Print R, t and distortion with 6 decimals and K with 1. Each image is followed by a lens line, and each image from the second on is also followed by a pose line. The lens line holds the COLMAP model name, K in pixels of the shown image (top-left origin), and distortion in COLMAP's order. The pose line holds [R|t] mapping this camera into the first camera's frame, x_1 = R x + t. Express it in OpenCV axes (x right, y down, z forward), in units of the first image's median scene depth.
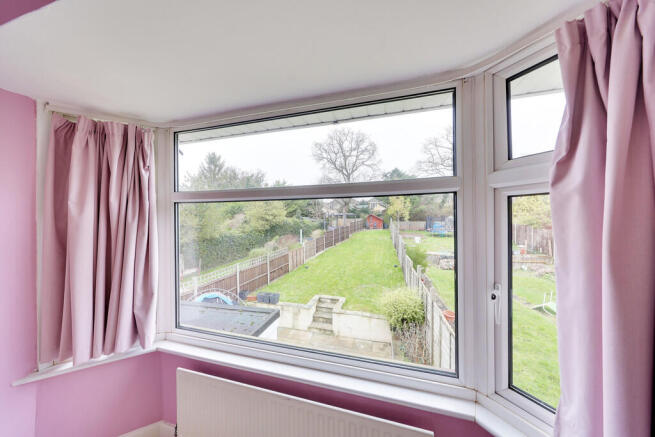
lens RADIAL K [[201.7, 0, 324.4], [0, 201.7, 215.8], [0, 0, 1]] dist [-0.000043, -0.000027]
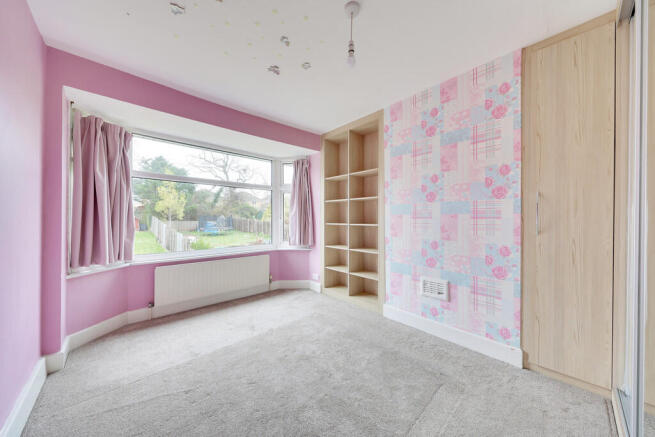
lens RADIAL K [[222.3, 0, 324.5], [0, 222.3, 217.8], [0, 0, 1]] dist [-0.001279, -0.000015]
pose [[0.535426, 0.010545, 0.844516, -0.082259], [-0.014314, 0.999892, -0.003410, 0.013790], [-0.844461, -0.010263, 0.535519, -0.071582]]
